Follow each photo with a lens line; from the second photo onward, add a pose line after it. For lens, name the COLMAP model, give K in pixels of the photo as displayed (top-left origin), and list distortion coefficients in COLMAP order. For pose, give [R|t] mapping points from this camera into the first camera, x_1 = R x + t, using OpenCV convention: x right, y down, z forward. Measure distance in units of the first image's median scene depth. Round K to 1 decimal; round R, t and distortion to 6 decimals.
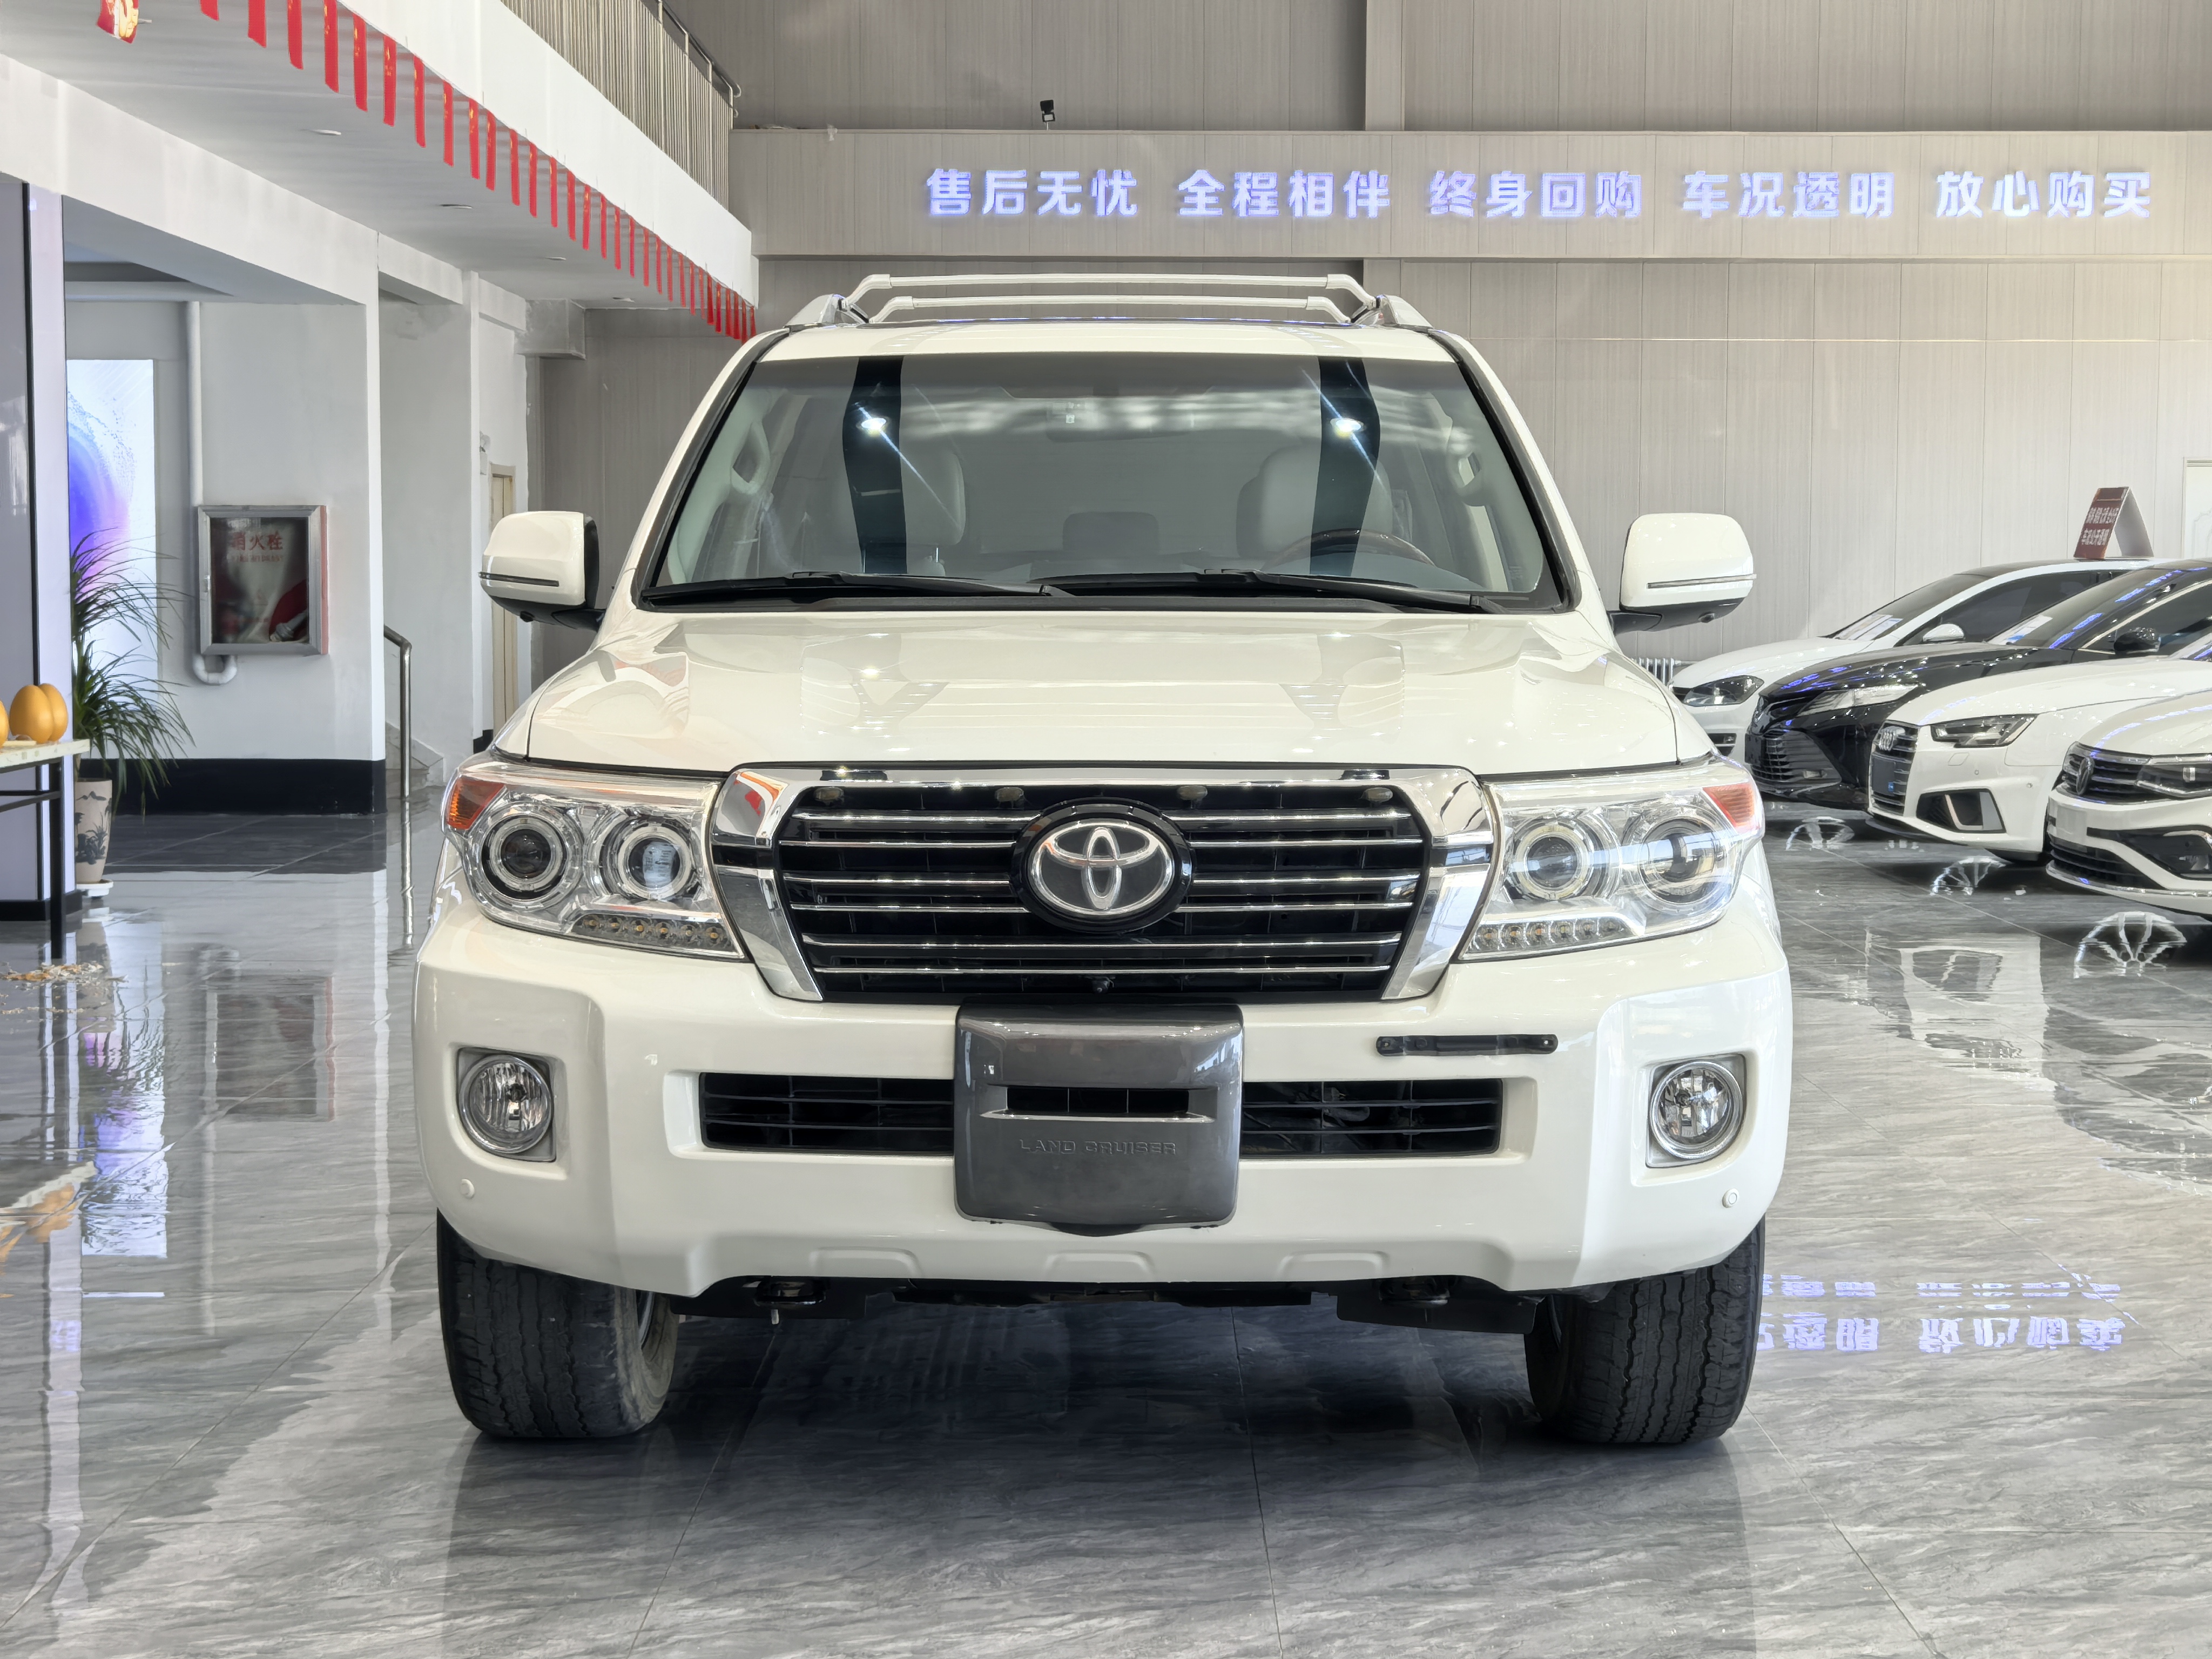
lens RADIAL K [[3578.7, 0, 1106.0], [0, 3578.7, 829.5], [0, 0, 1]] dist [0.024161, -0.023334]
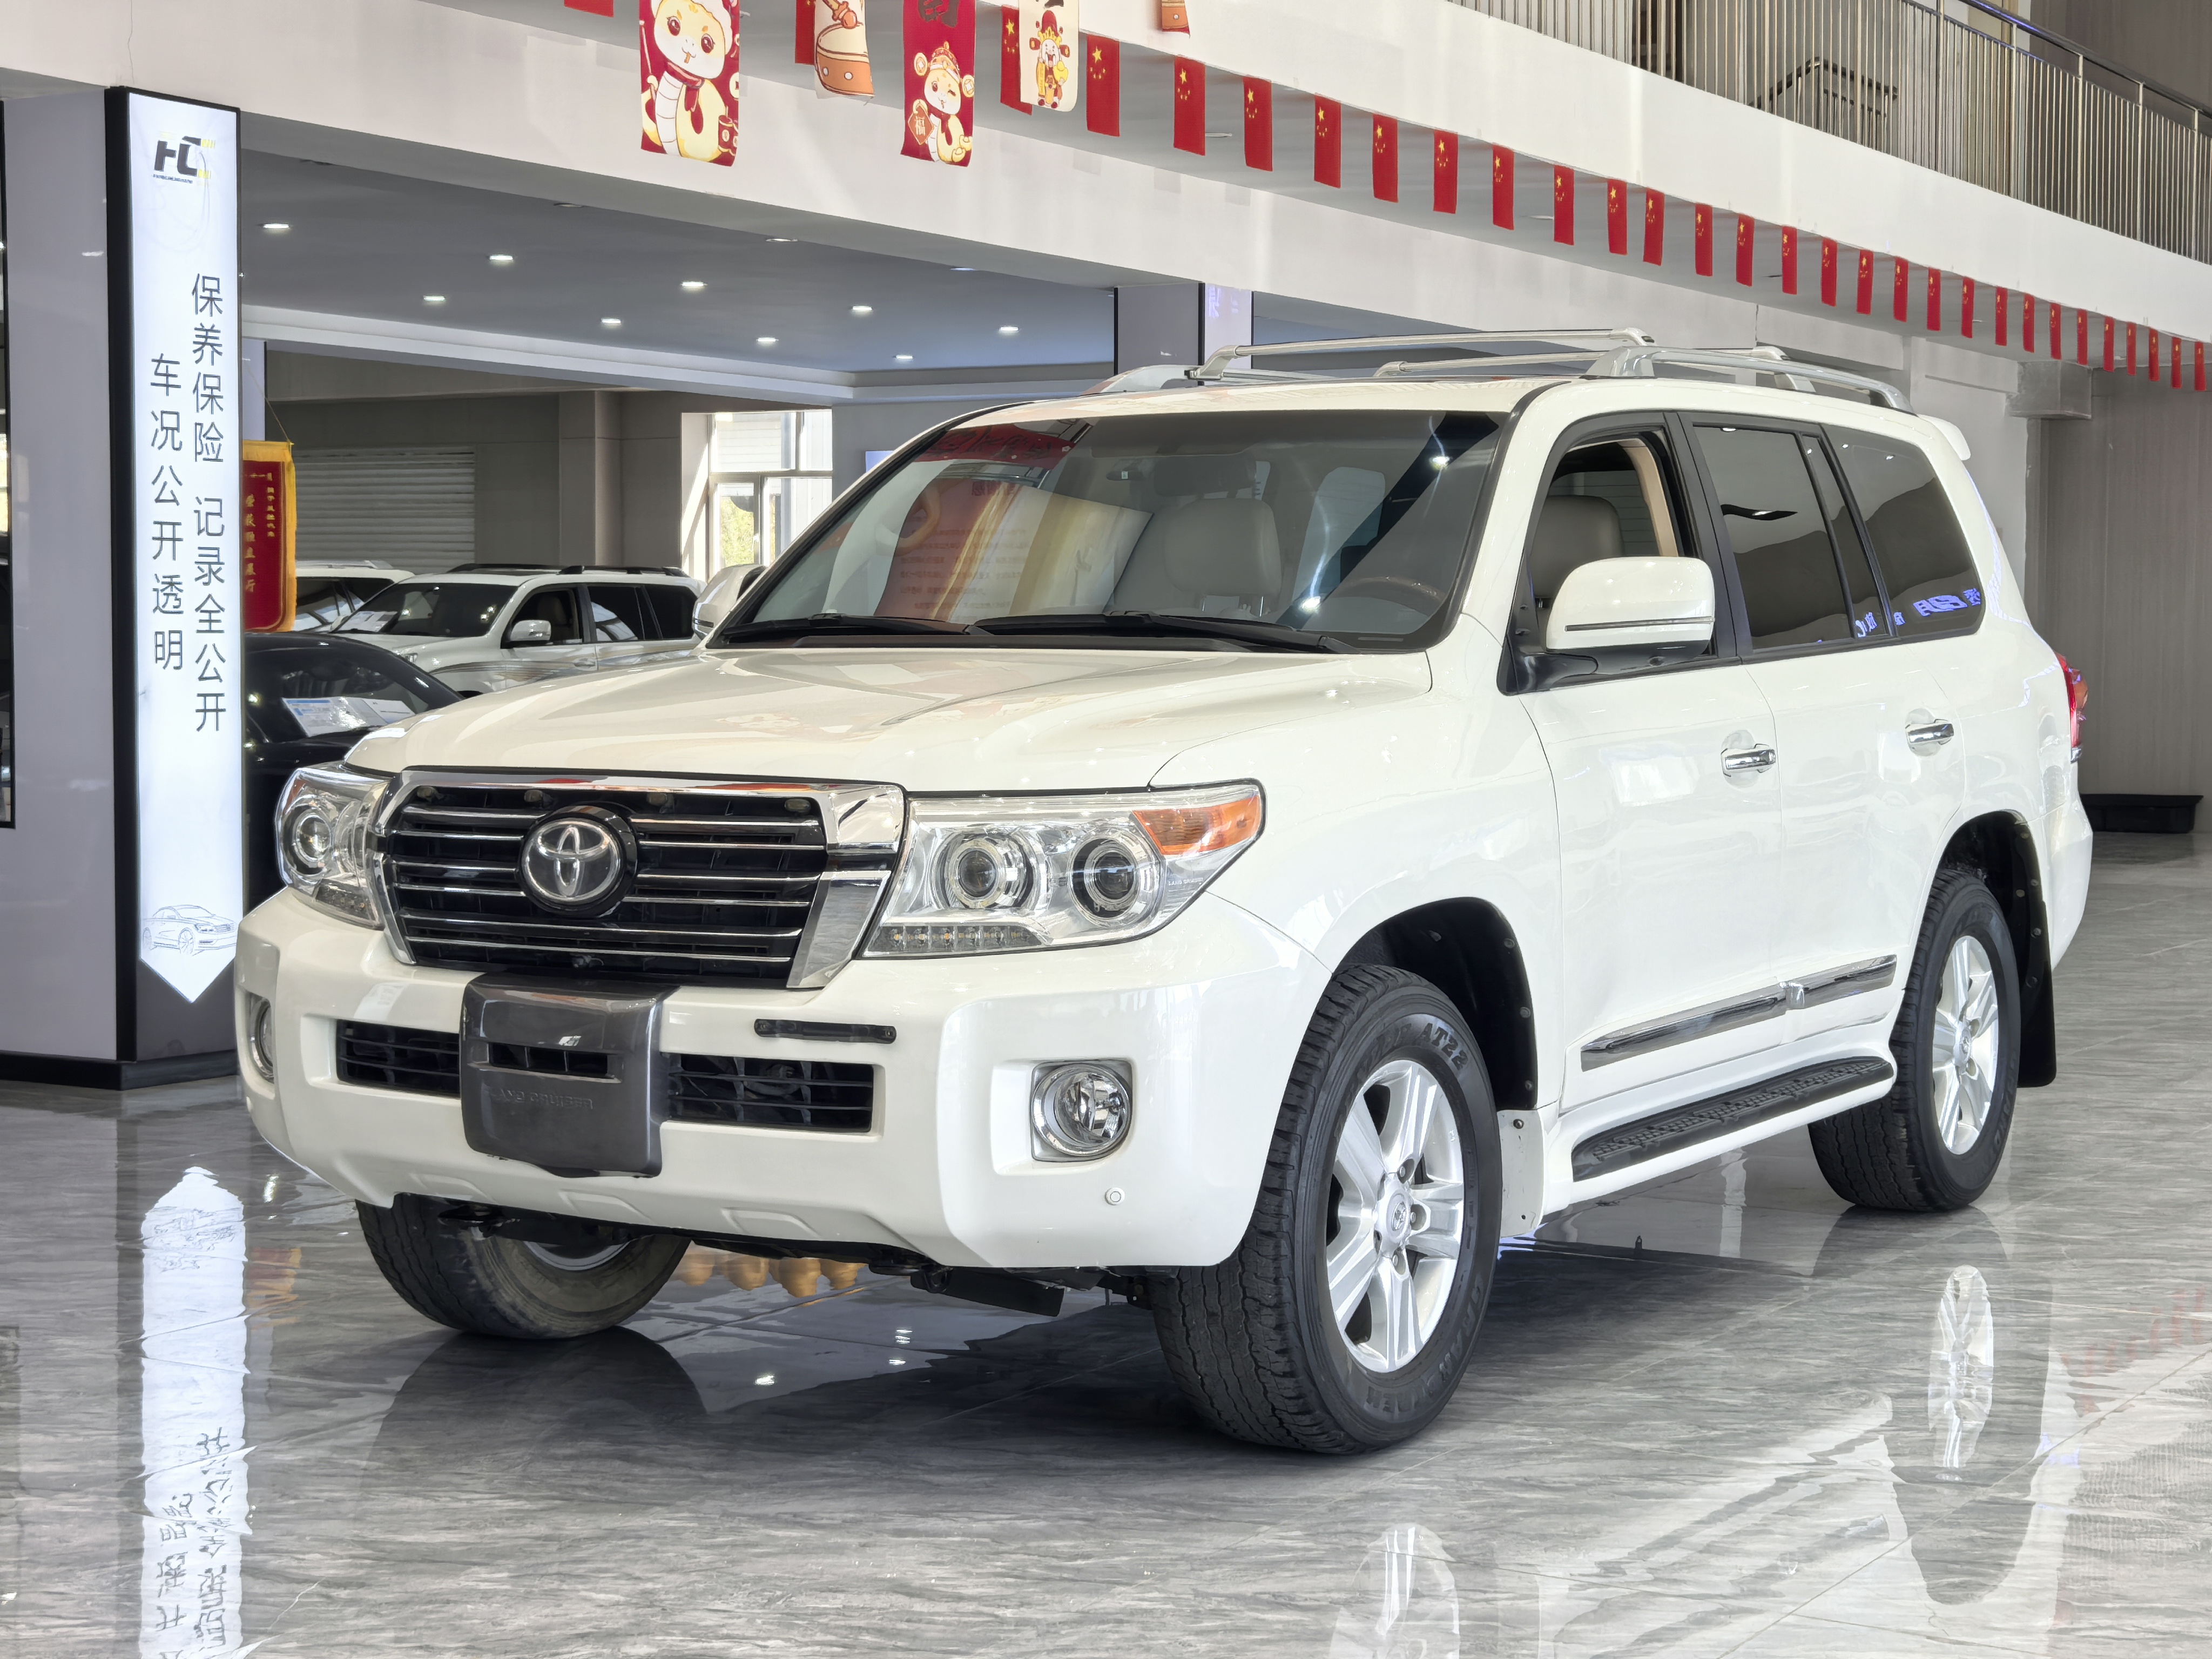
lens RADIAL K [[3578.7, 0, 1106.0], [0, 3578.7, 829.5], [0, 0, 1]] dist [0.024161, -0.023334]
pose [[0.849533, 0.029271, -0.526722, 0.747580], [-0.039558, 0.999183, -0.008275, 0.003338], [0.526050, 0.027866, 0.849997, 0.099033]]
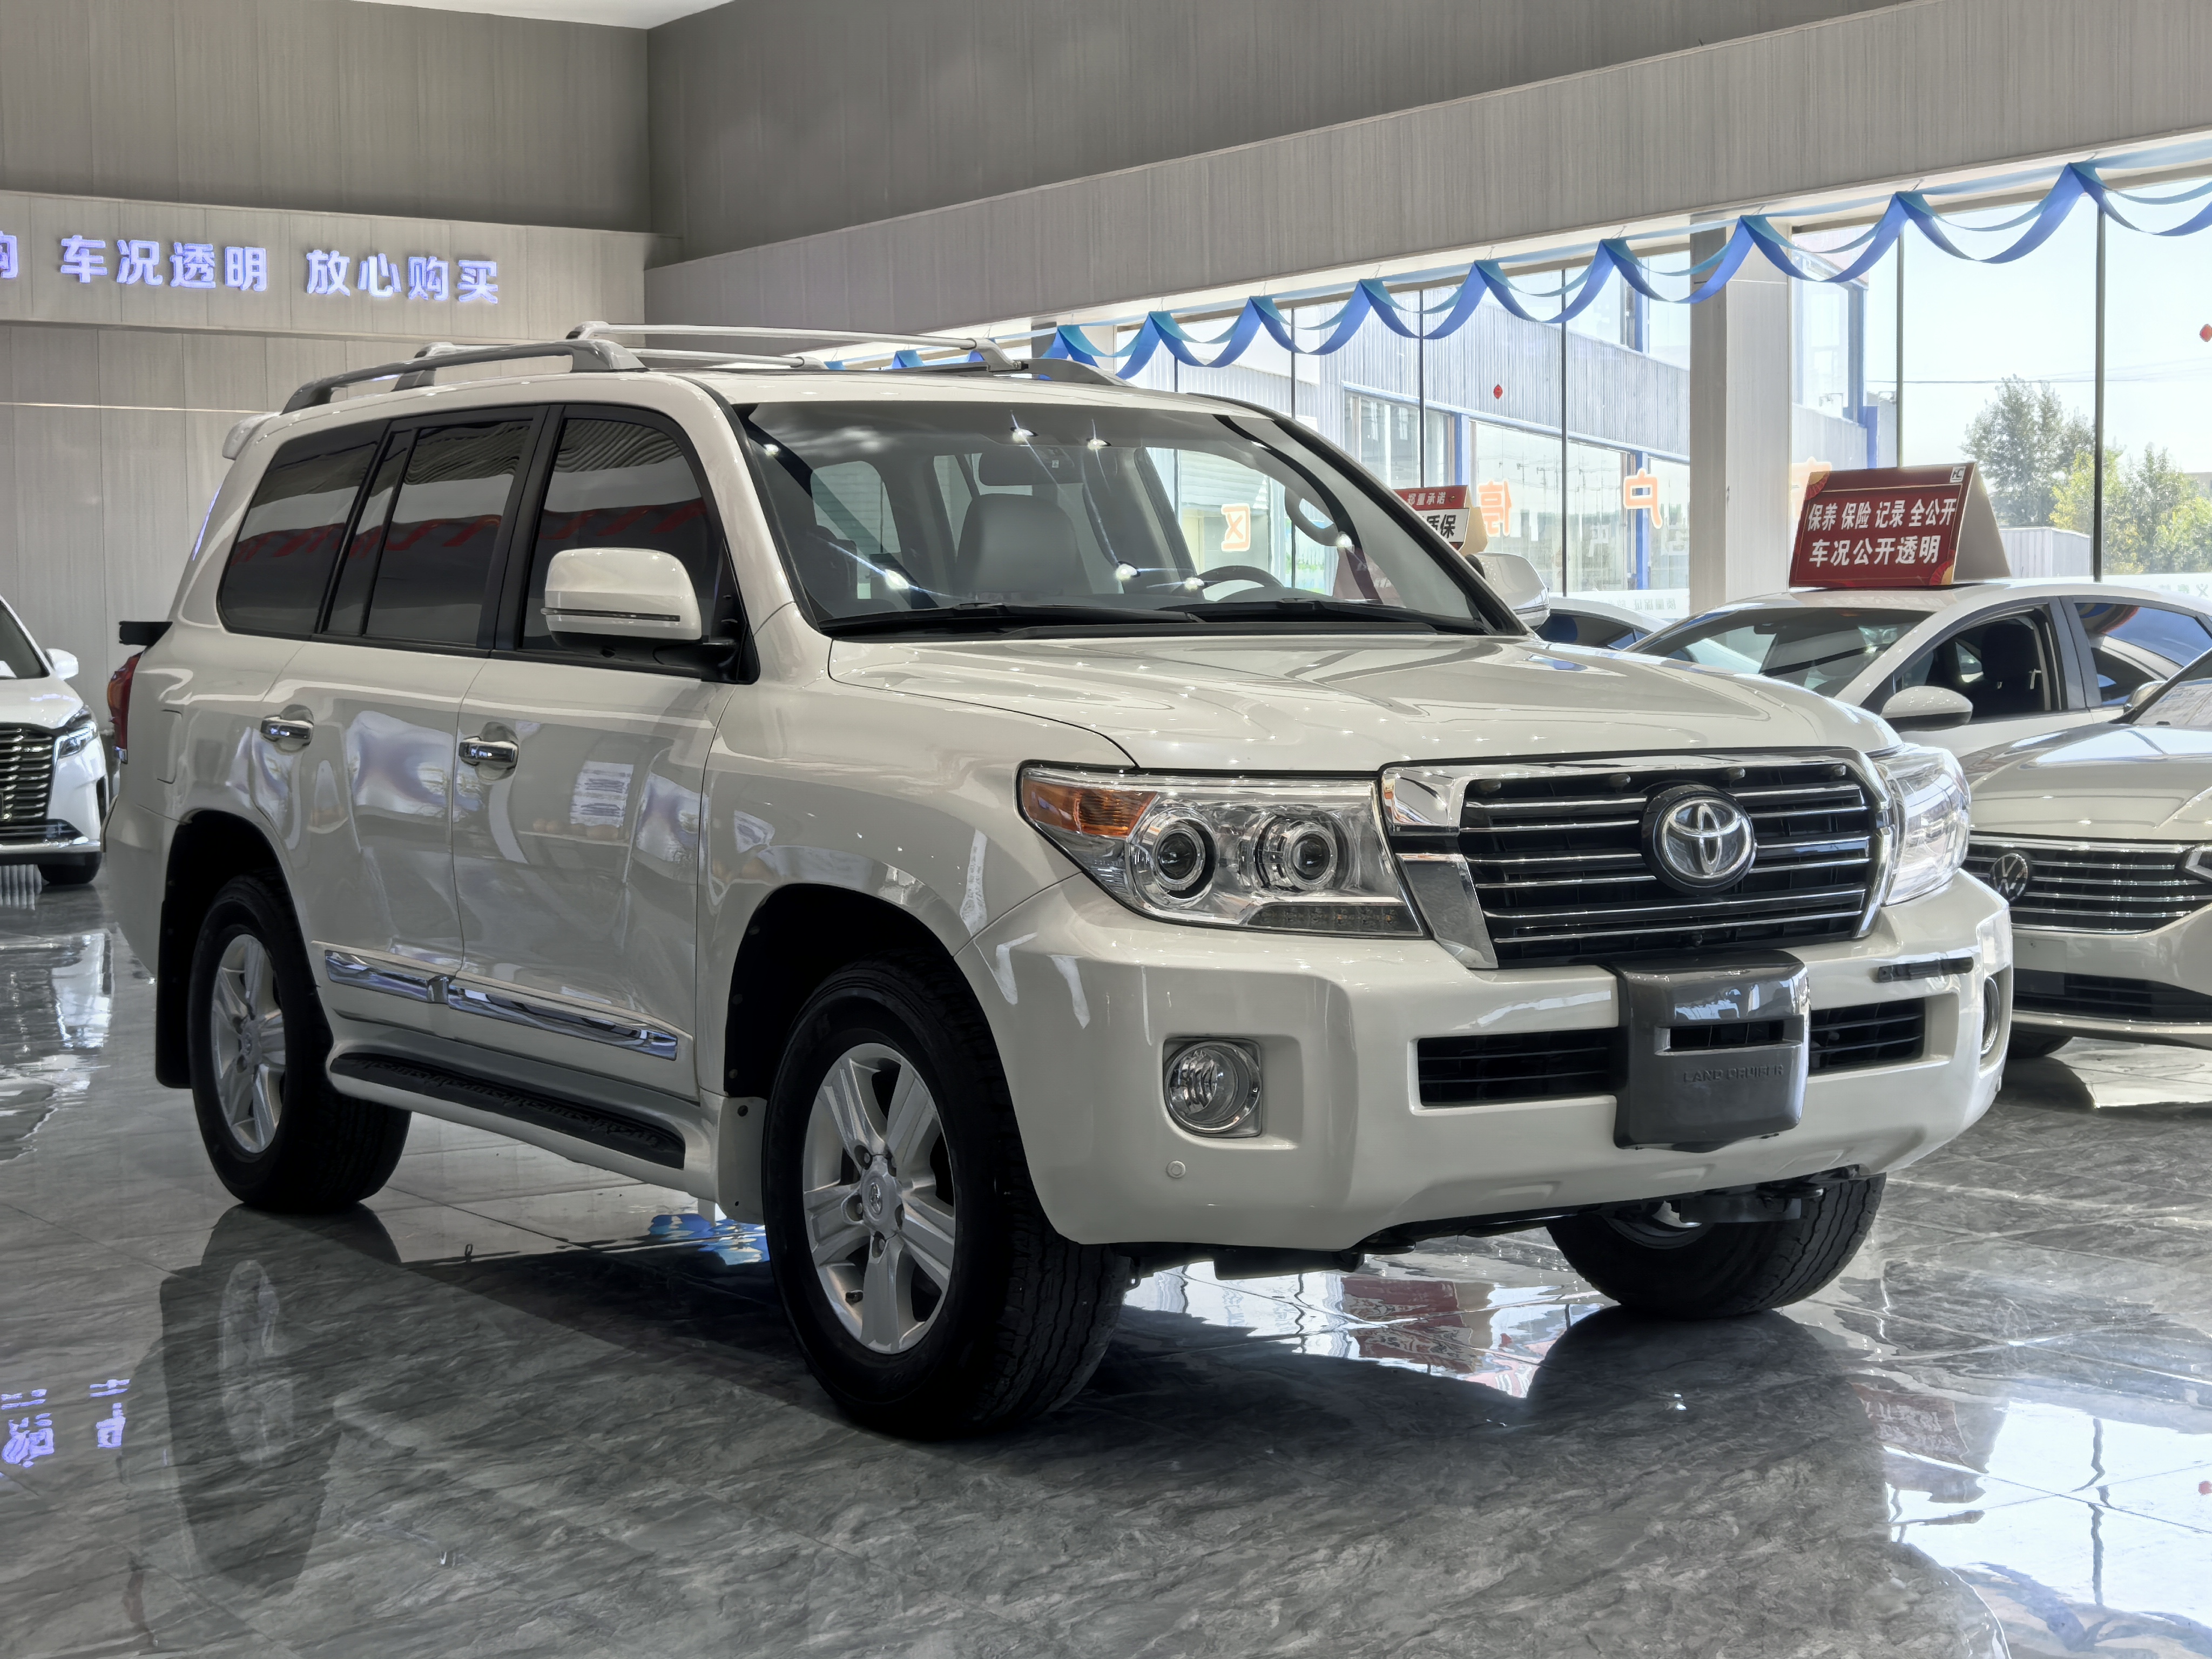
lens RADIAL K [[3484.3, 0, 1103.8], [0, 3484.3, 1017.9], [0, 0, 1]] dist [0.035771, 0.083518]
pose [[0.840154, -0.068124, 0.538052, -0.774837], [0.050155, 0.997588, 0.047992, 0.004436], [-0.540024, -0.013335, 0.841544, 0.139120]]
